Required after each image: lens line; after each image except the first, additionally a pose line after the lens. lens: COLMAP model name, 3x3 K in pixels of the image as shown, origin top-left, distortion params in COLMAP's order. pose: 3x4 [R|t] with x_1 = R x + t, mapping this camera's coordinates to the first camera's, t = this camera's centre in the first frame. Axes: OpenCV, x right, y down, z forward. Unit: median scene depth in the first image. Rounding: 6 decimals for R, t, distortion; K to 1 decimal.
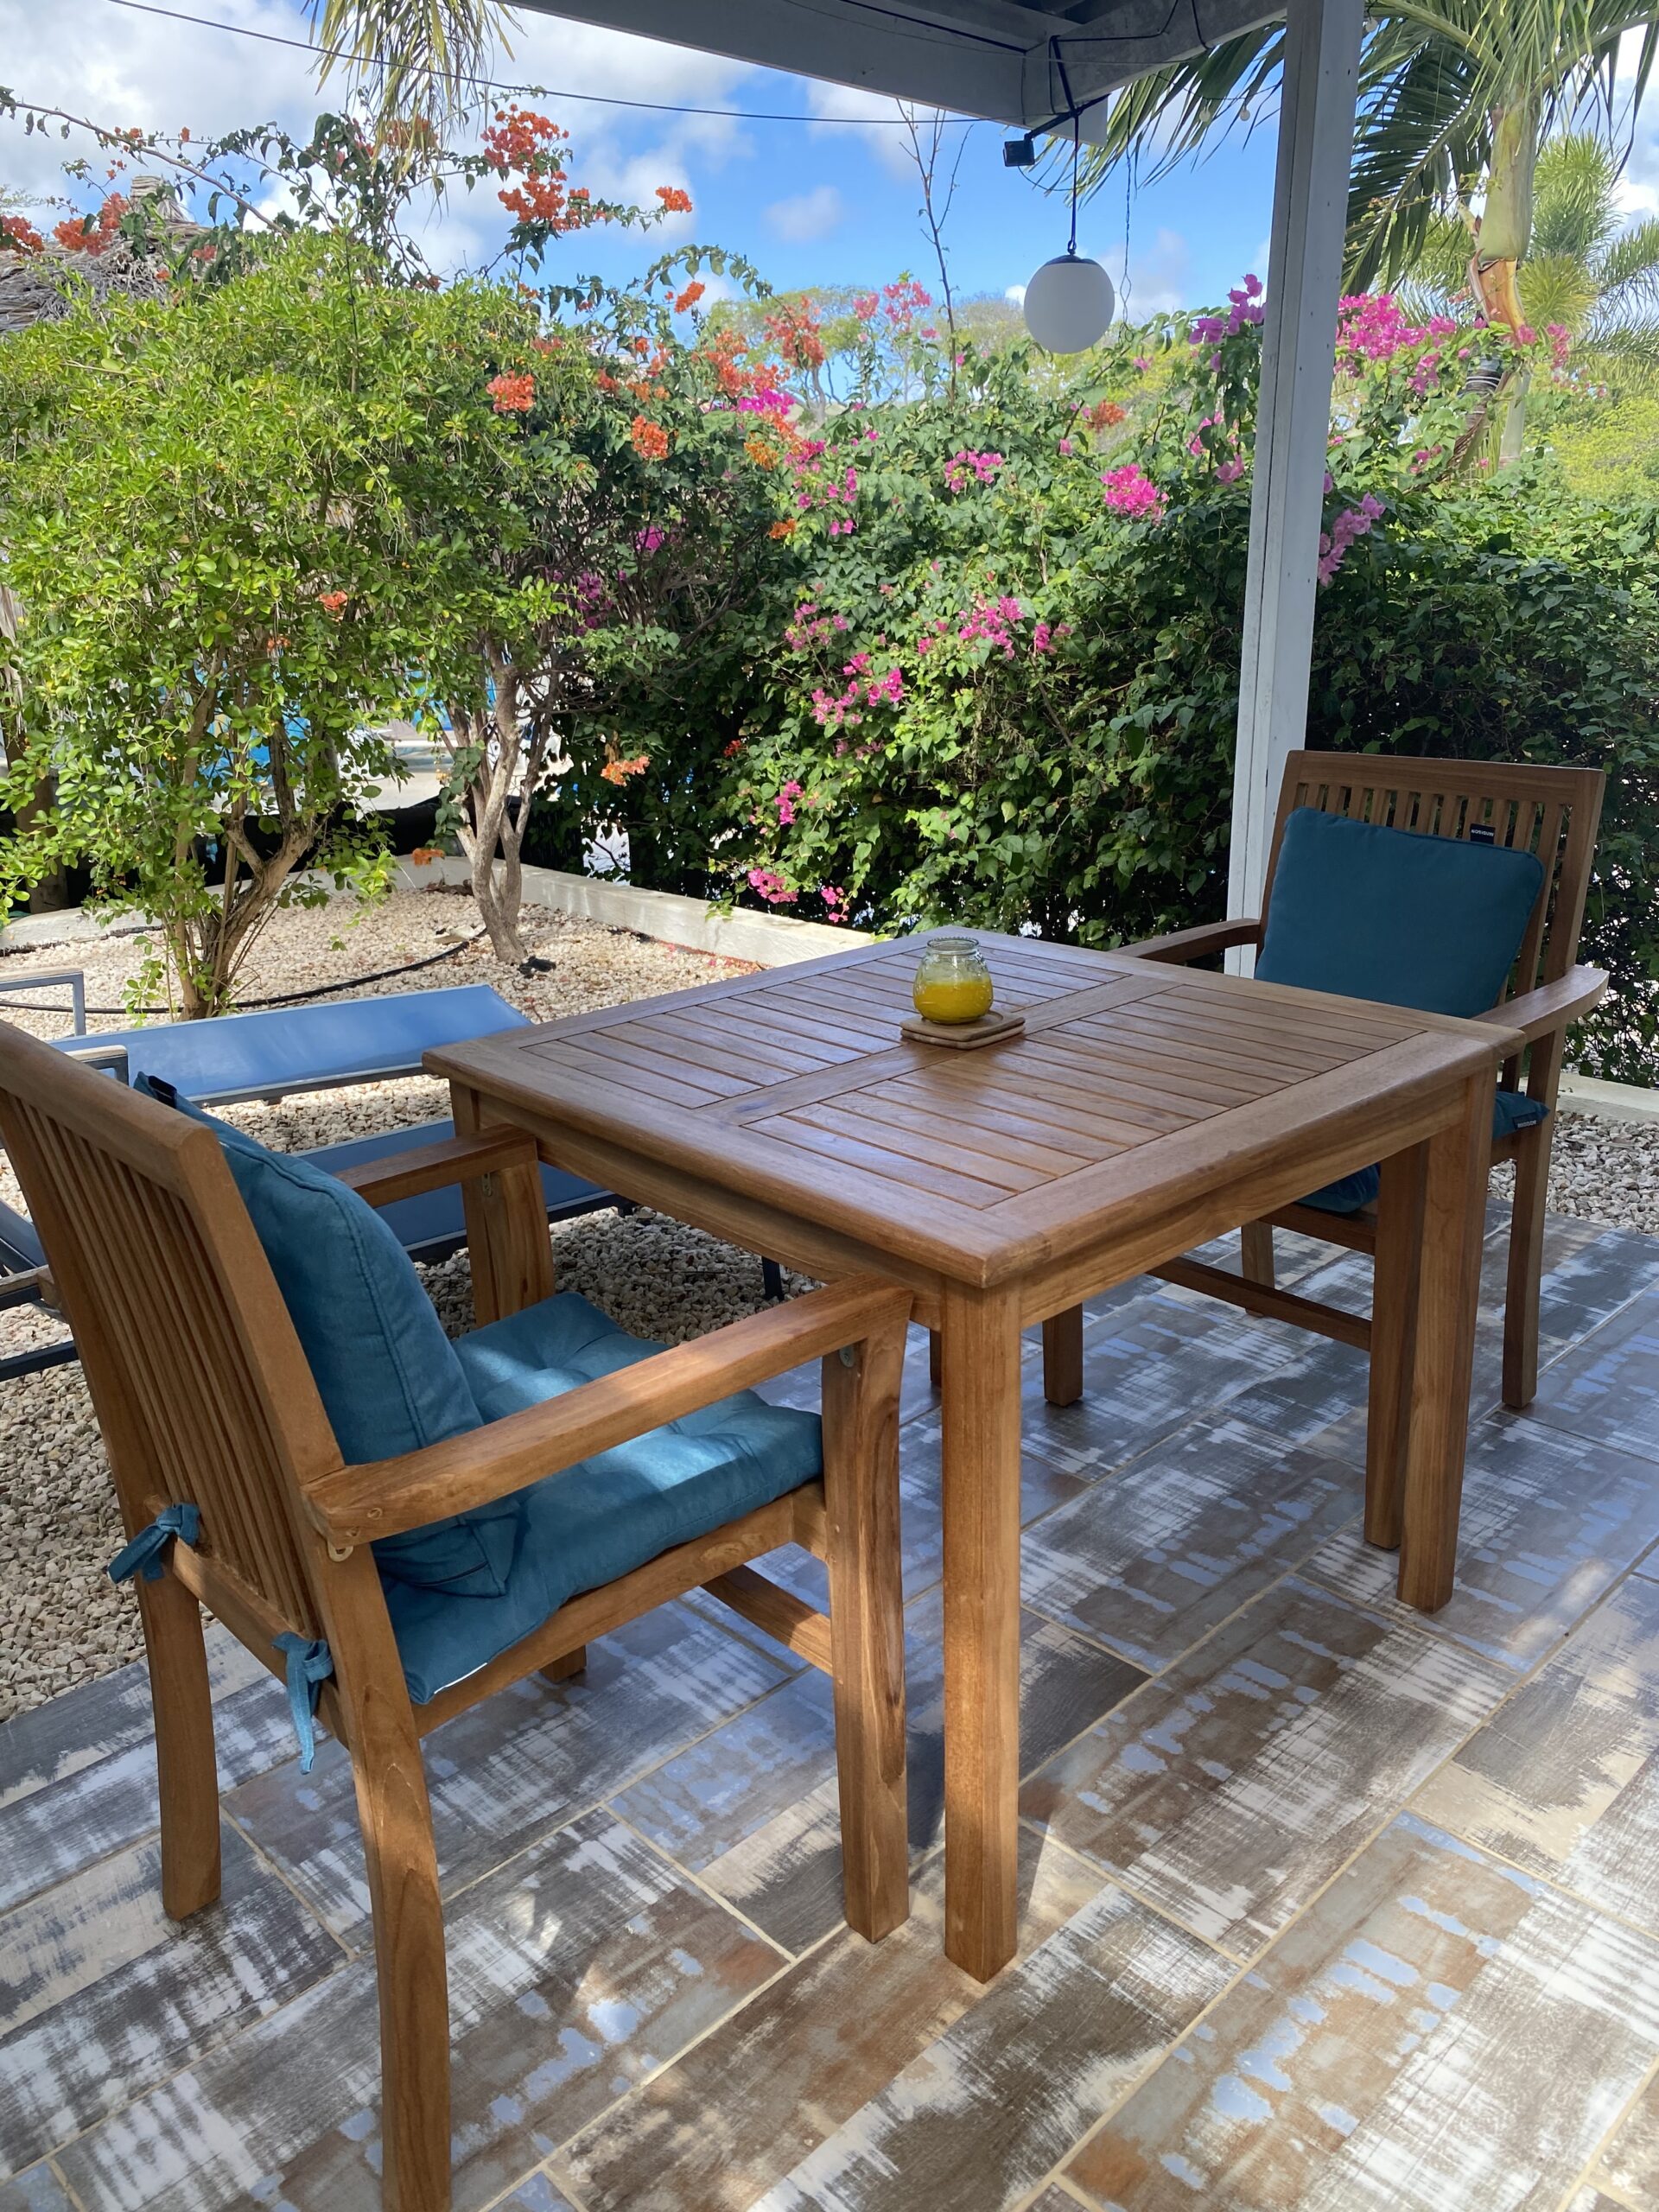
lens RADIAL K [[1694.9, 0, 828.9], [0, 1694.9, 1097.8], [0, 0, 1]] dist [0.013607, -0.010798]
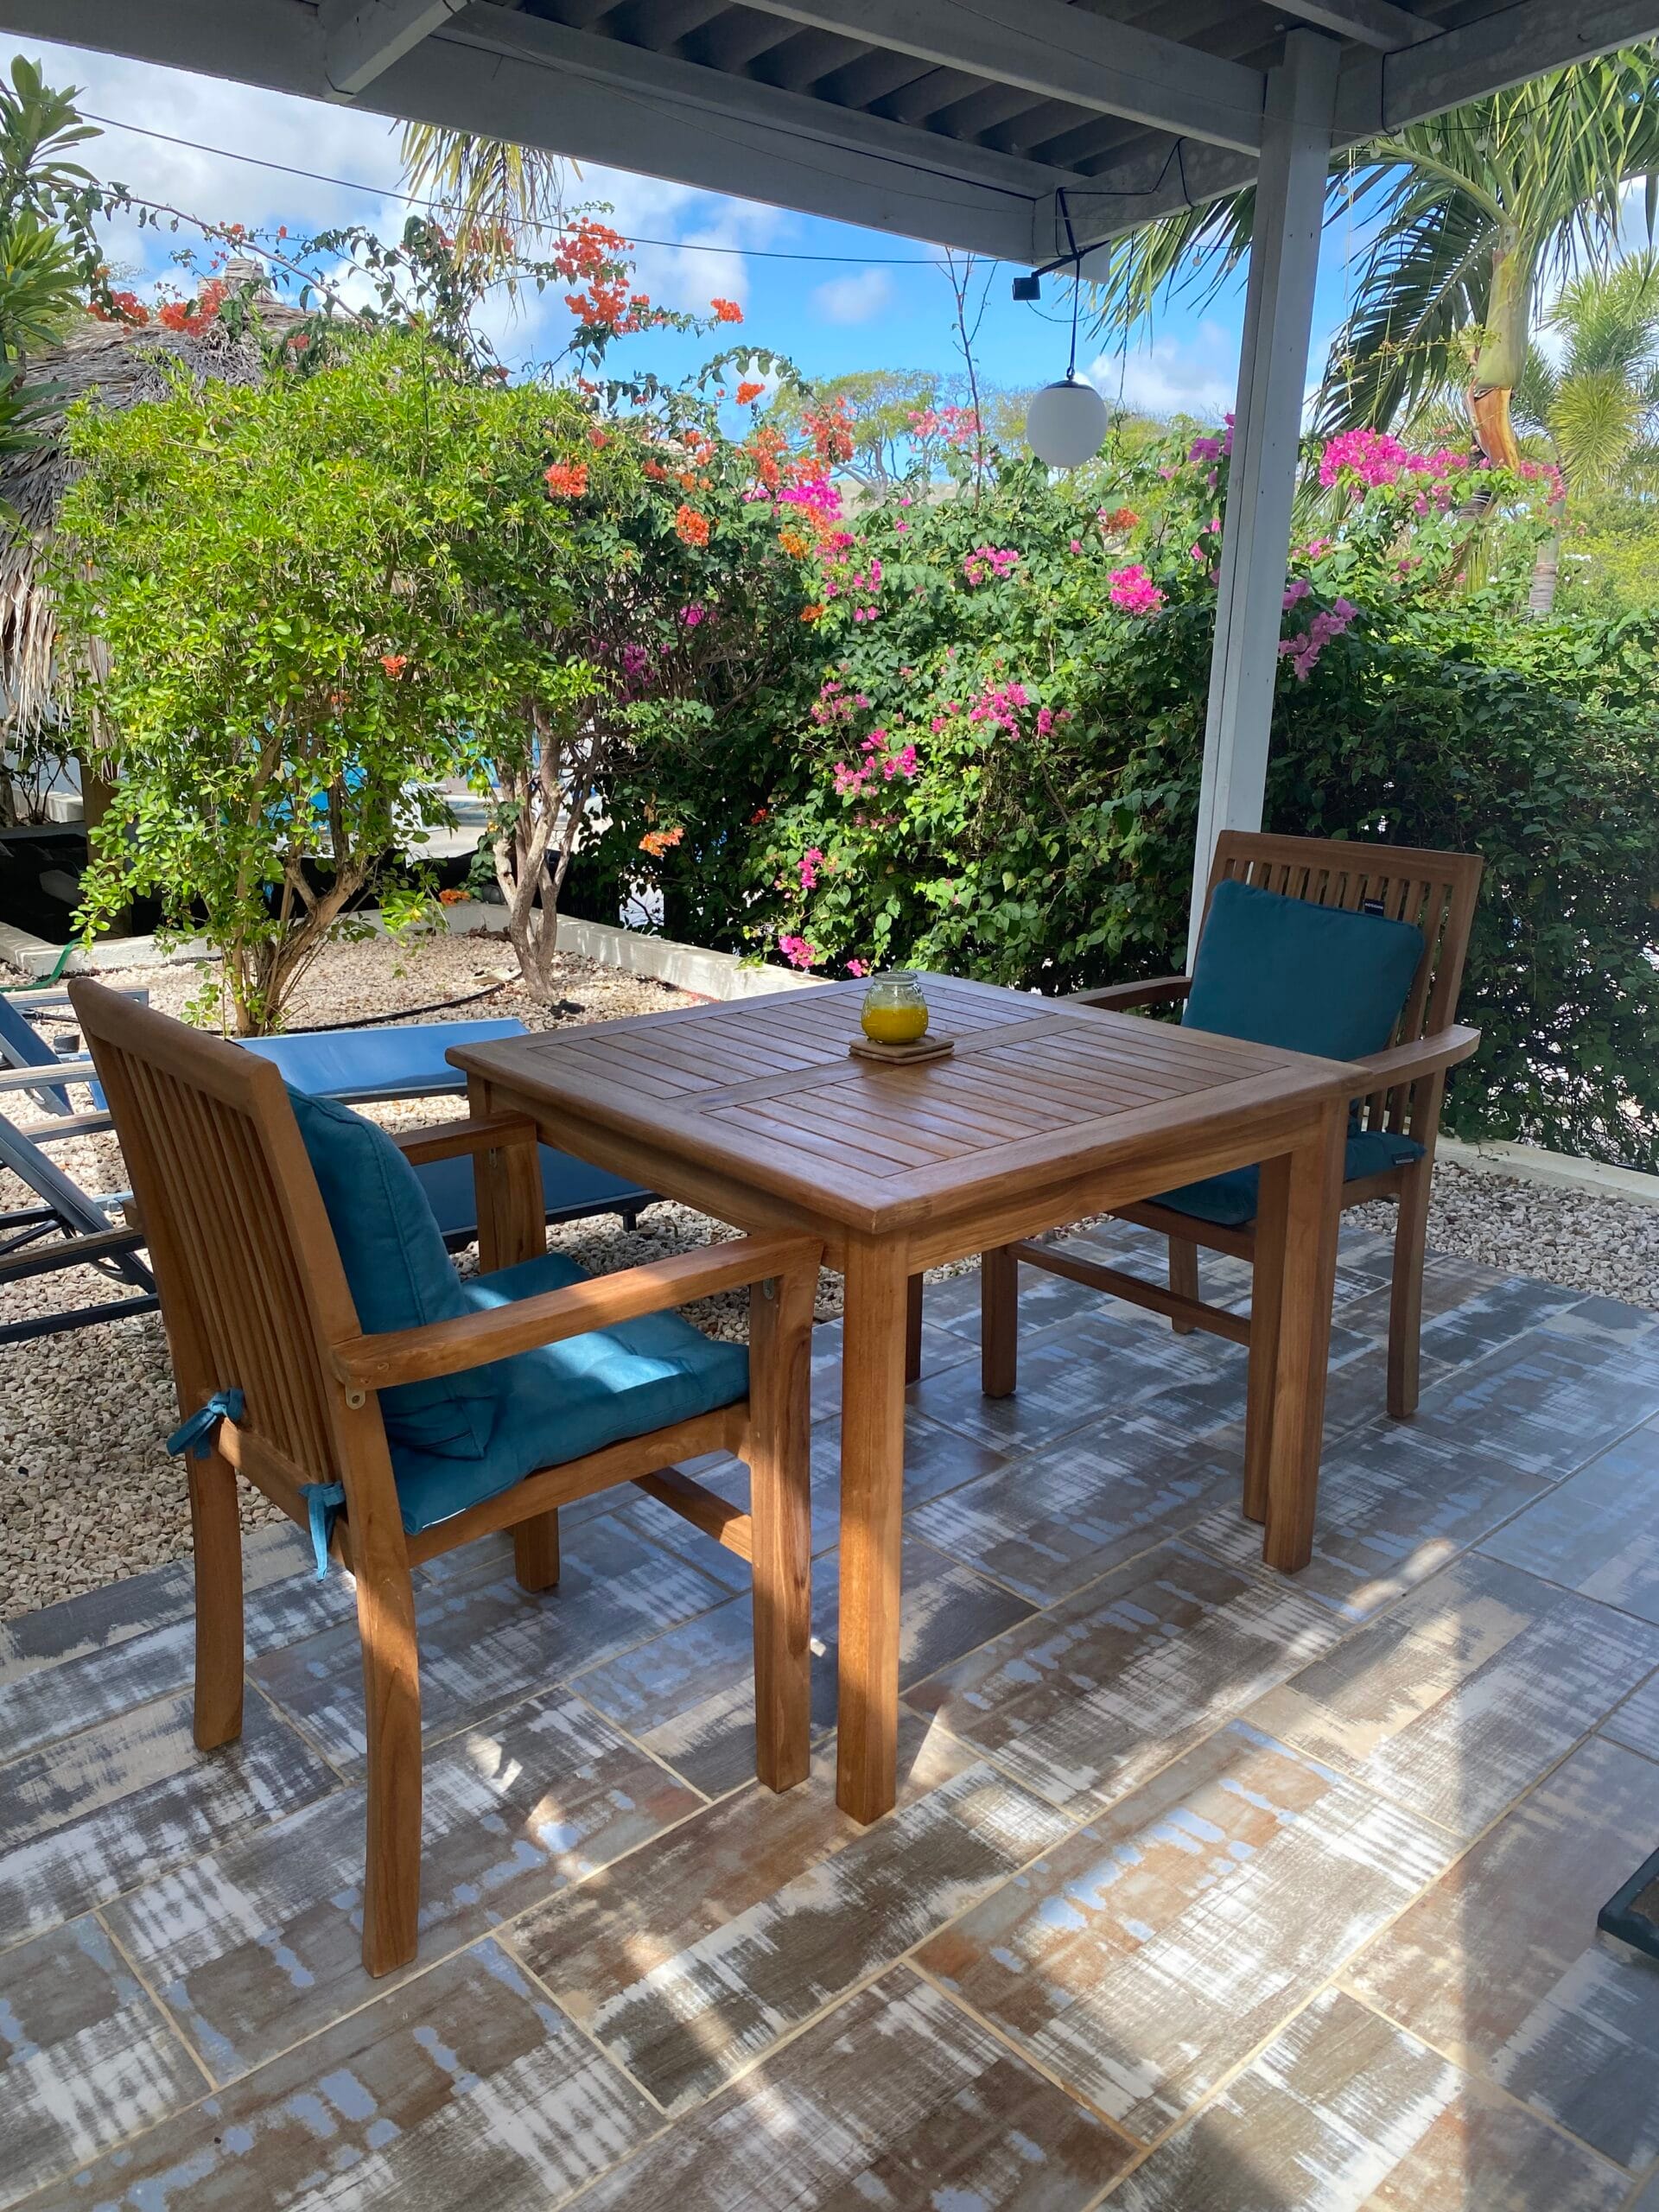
lens RADIAL K [[1694.9, 0, 829.6], [0, 1694.9, 1116.2], [0, 0, 1]] dist [0.013607, -0.010798]
pose [[0.998800, 0.044151, -0.021219, 0.029802], [-0.044781, 0.998539, -0.030240, 0.023807], [0.019852, 0.031153, 0.999317, -0.095921]]
